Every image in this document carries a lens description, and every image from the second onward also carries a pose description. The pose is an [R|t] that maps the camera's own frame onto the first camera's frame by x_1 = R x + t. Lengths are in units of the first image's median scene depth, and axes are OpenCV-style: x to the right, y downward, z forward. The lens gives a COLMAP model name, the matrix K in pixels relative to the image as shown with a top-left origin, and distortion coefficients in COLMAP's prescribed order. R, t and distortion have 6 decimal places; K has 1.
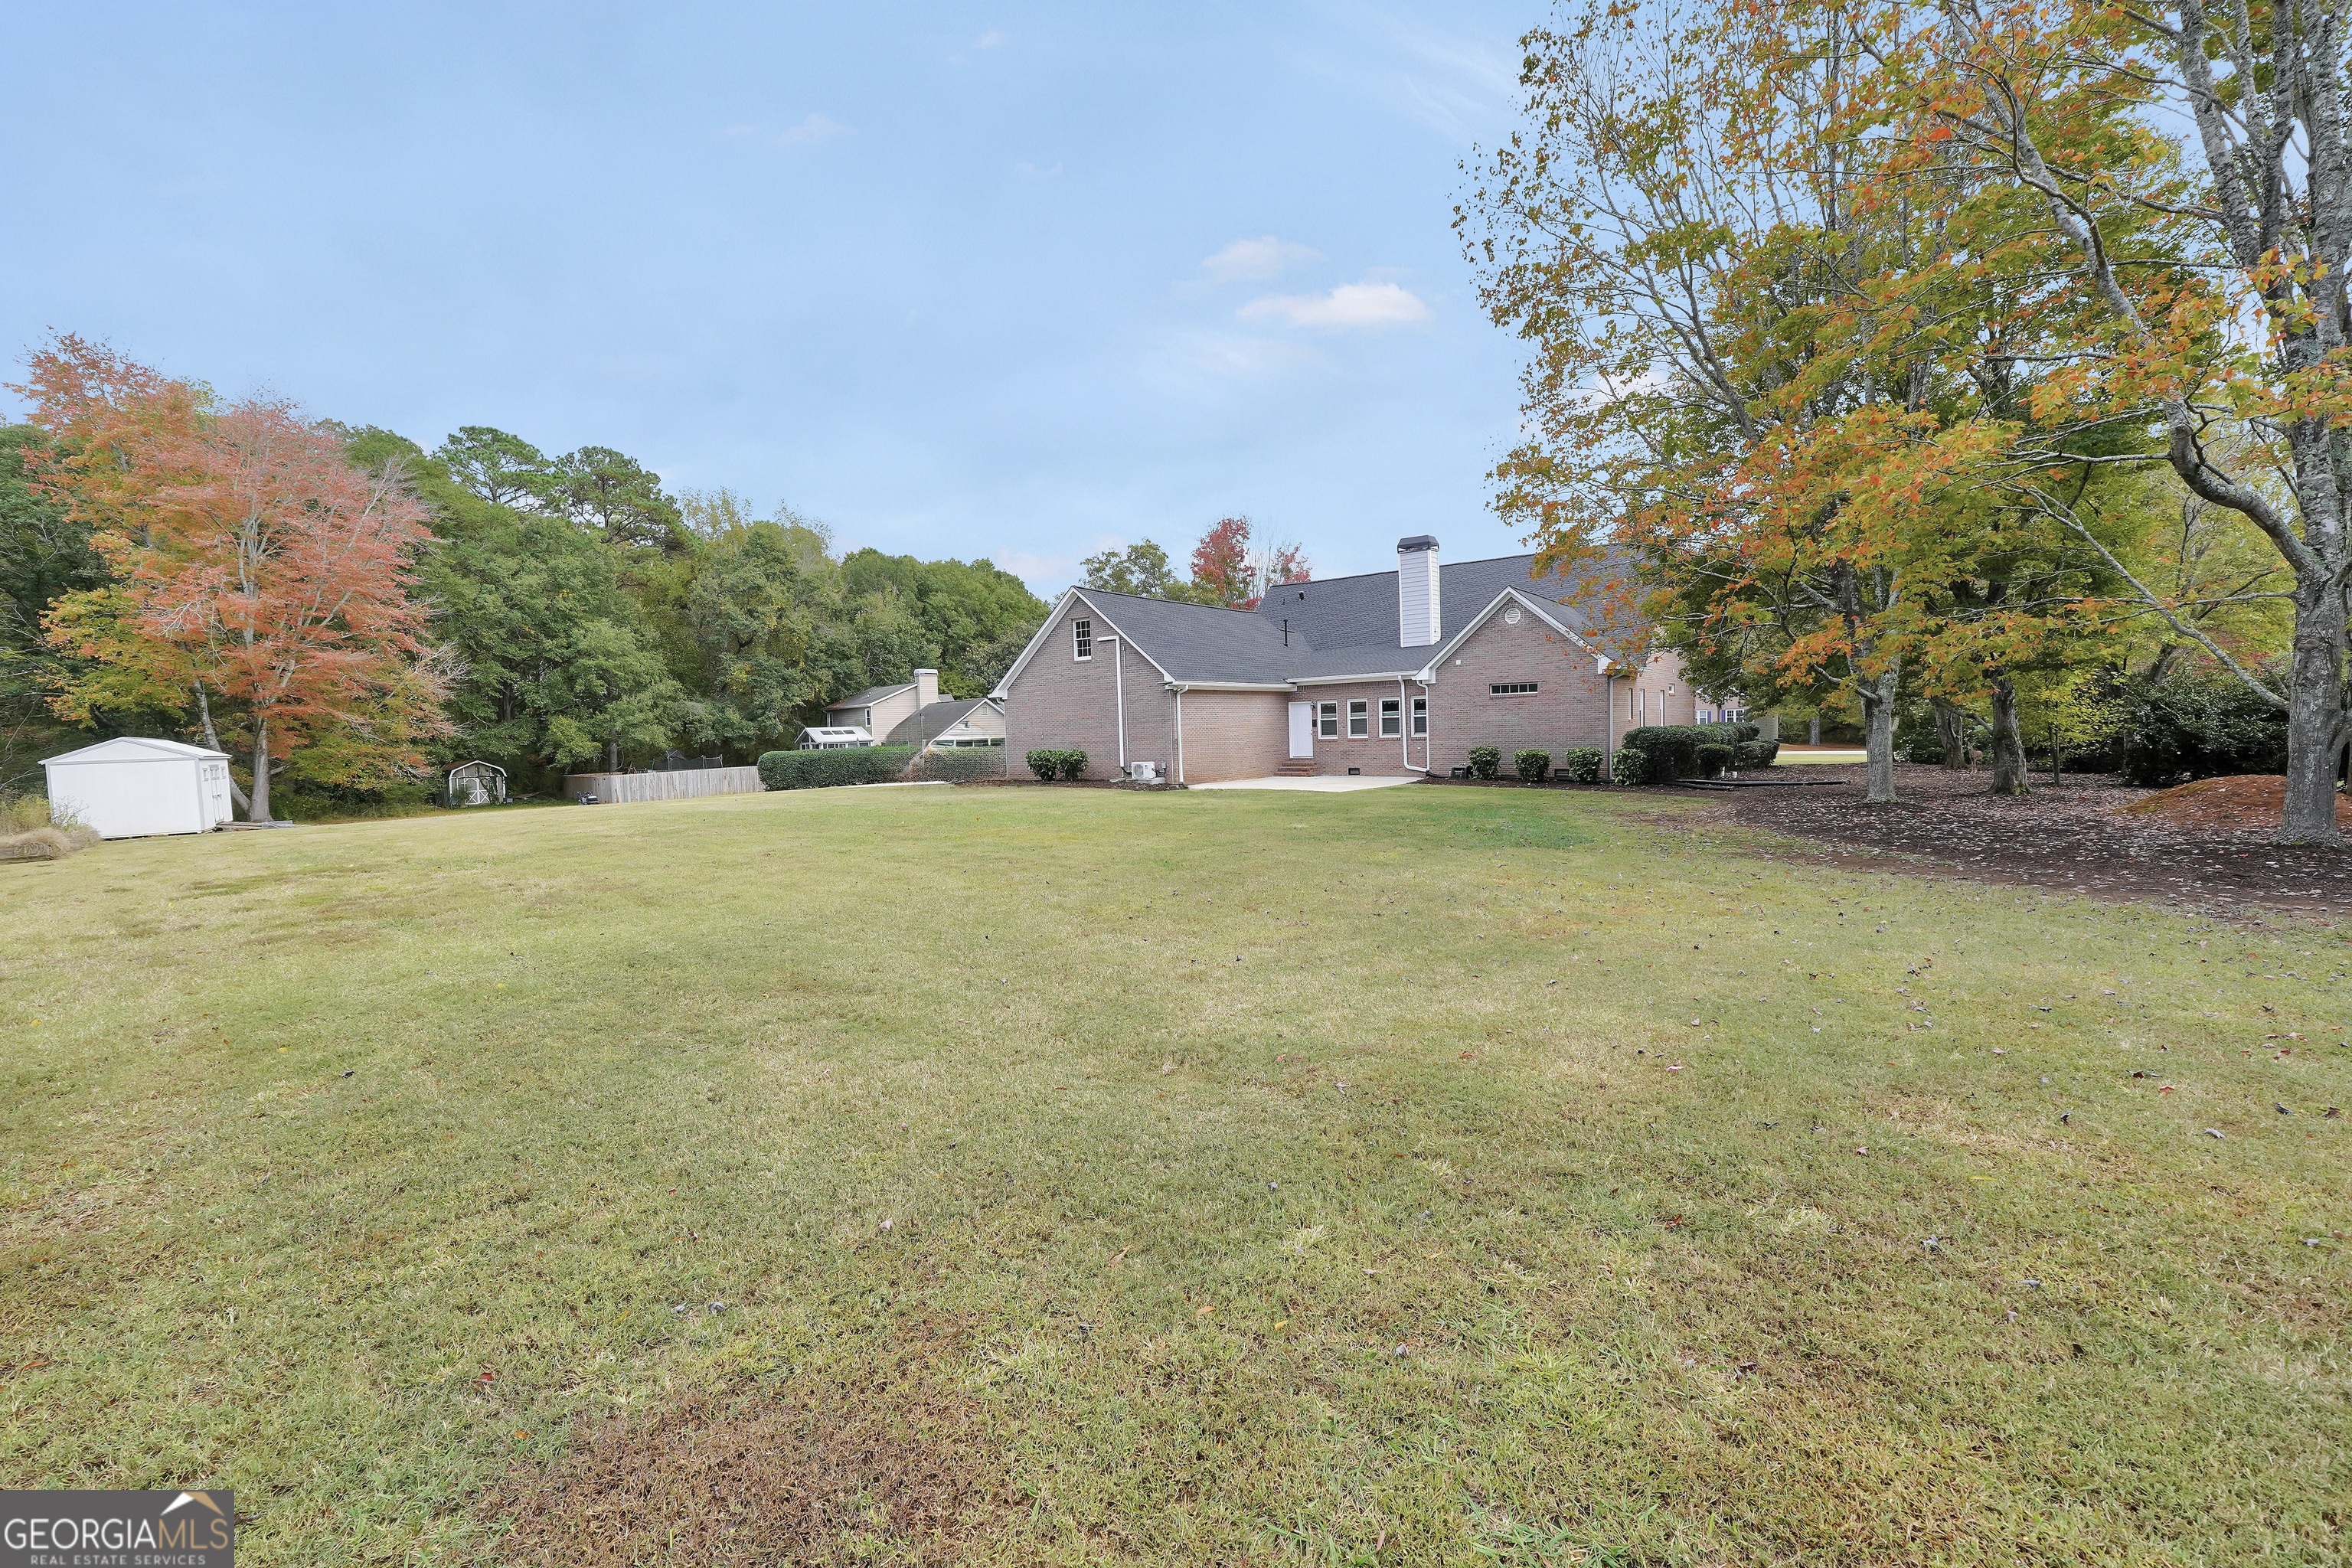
lens RADIAL K [[990.1, 0, 1177.0], [0, 990.1, 775.5], [0, 0, 1]] dist [-0.004621, 0.000554]
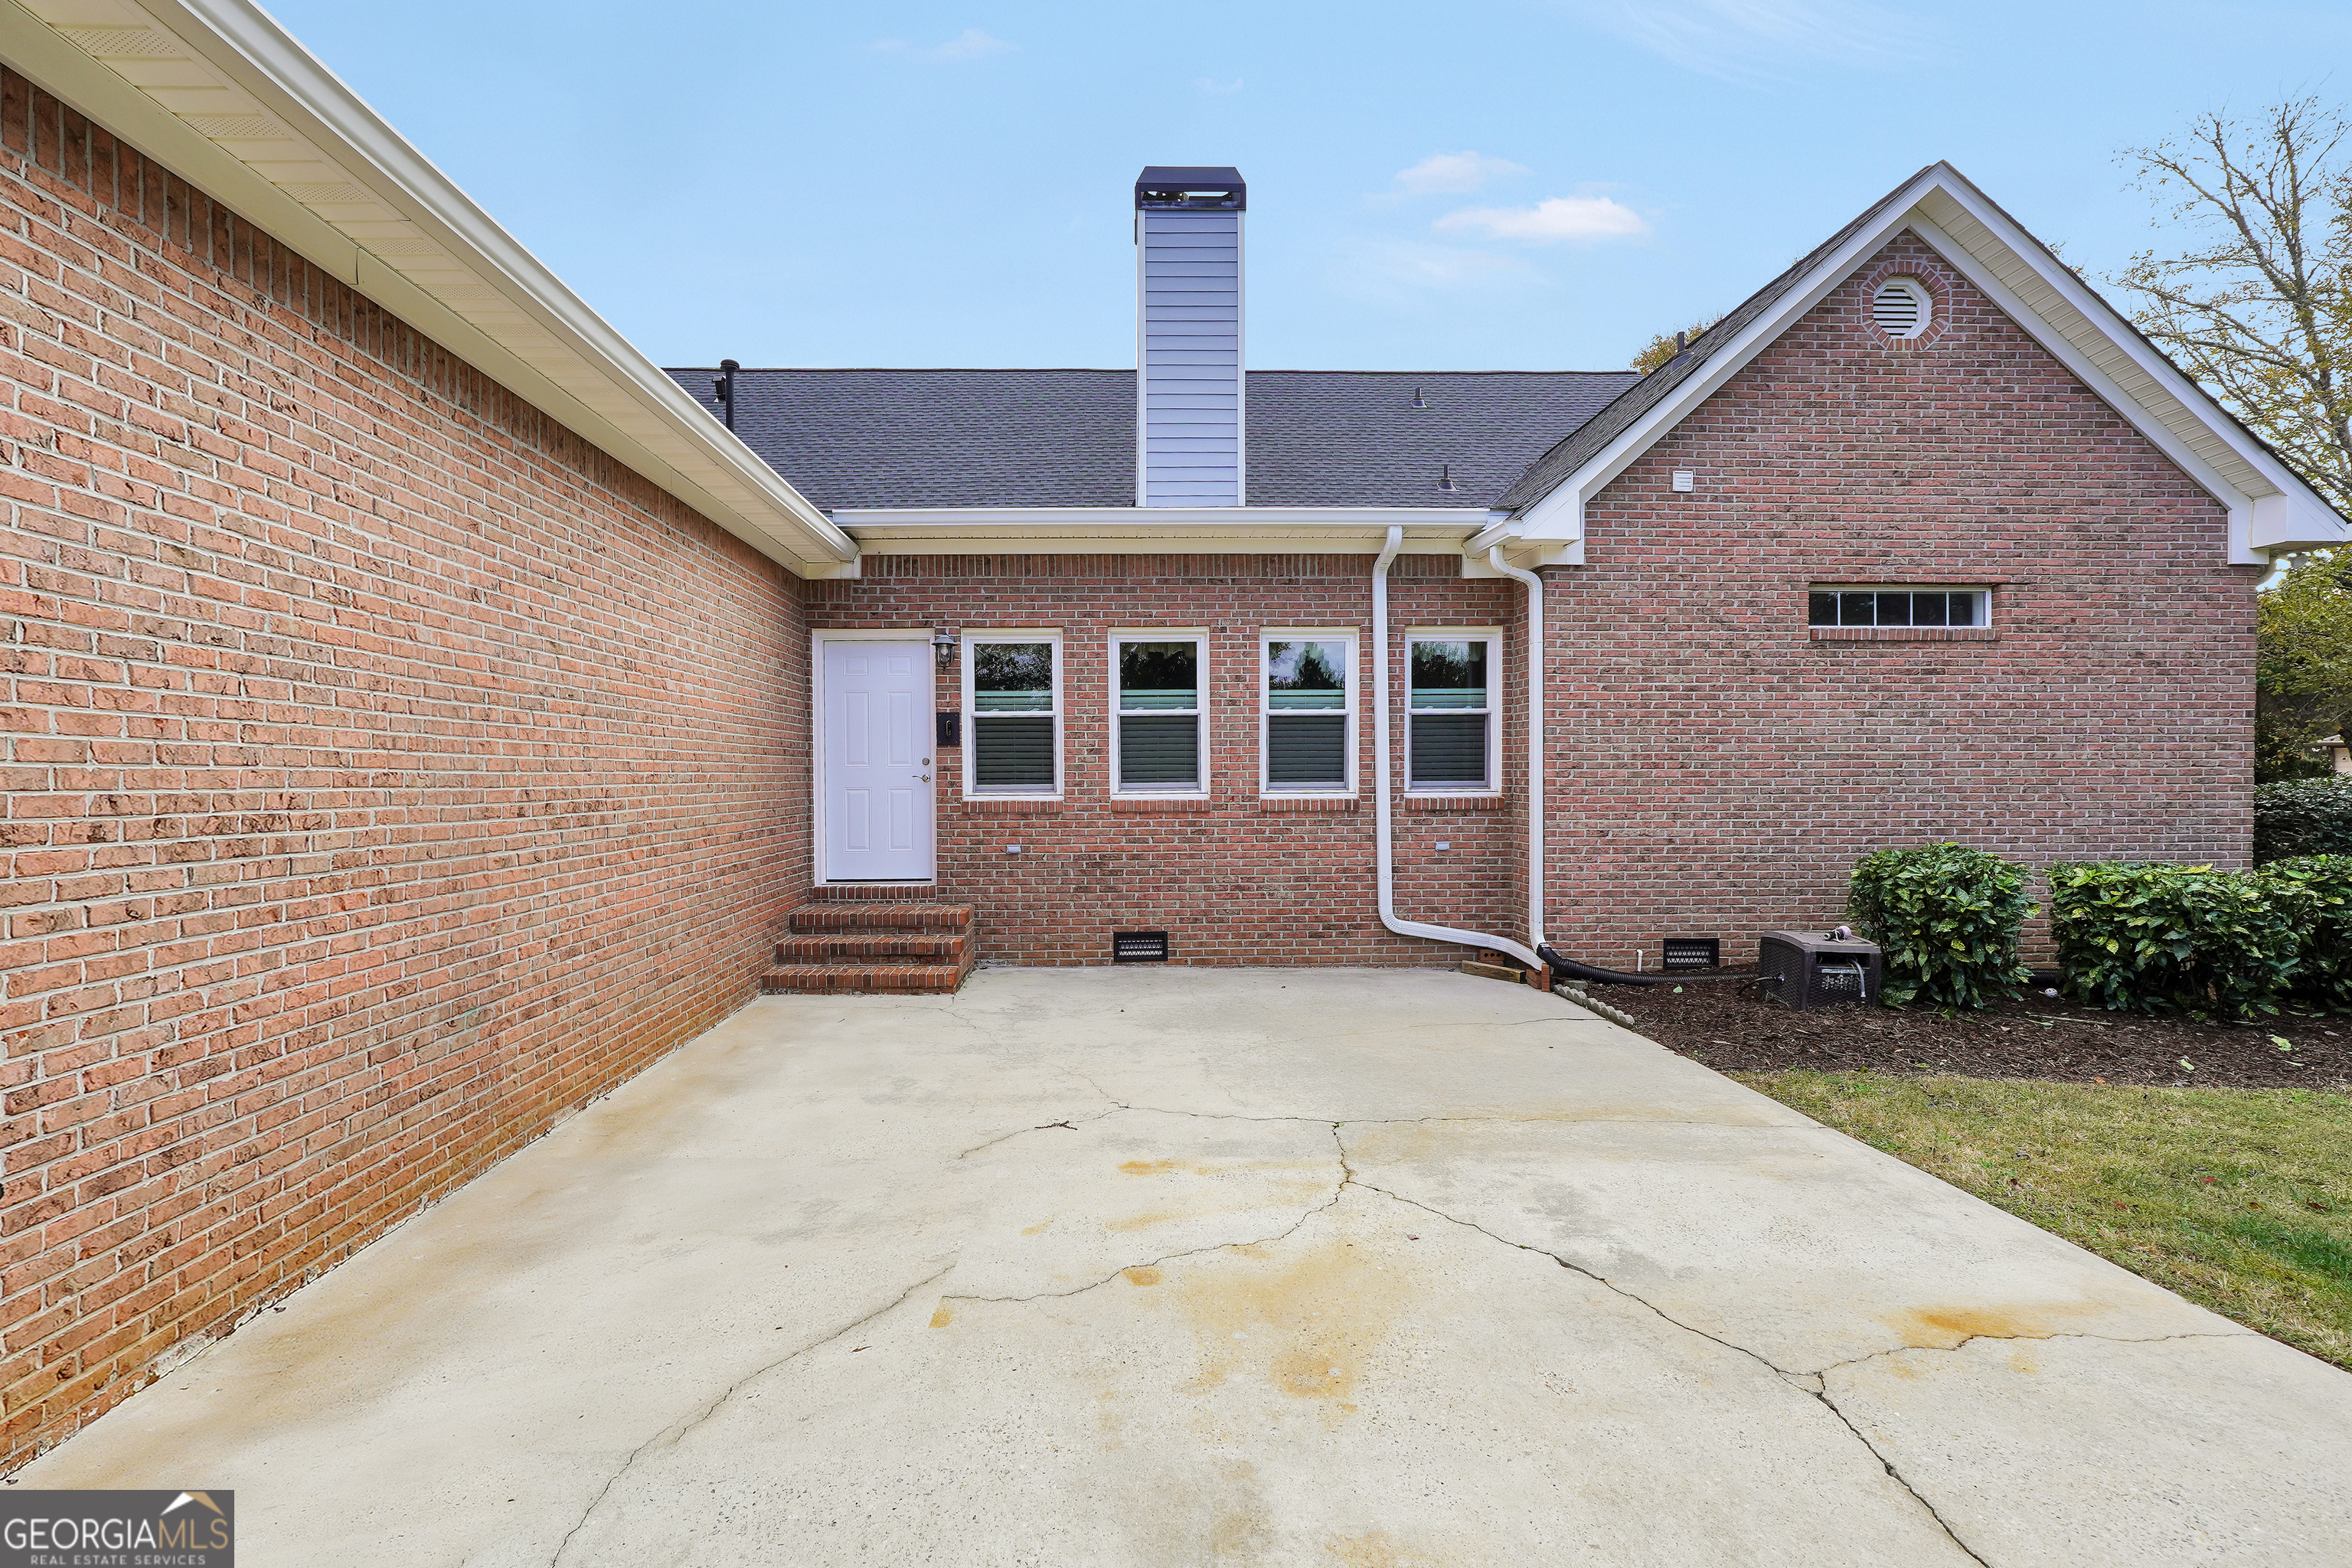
lens RADIAL K [[990.1, 0, 1172.0], [0, 990.1, 779.2], [0, 0, 1]] dist [-0.004621, 0.000554]
pose [[0.801074, -0.005980, 0.598536, 0.046807], [0.011047, 0.999927, -0.004796, -0.042428], [-0.598464, 0.010454, 0.801082, 0.832791]]
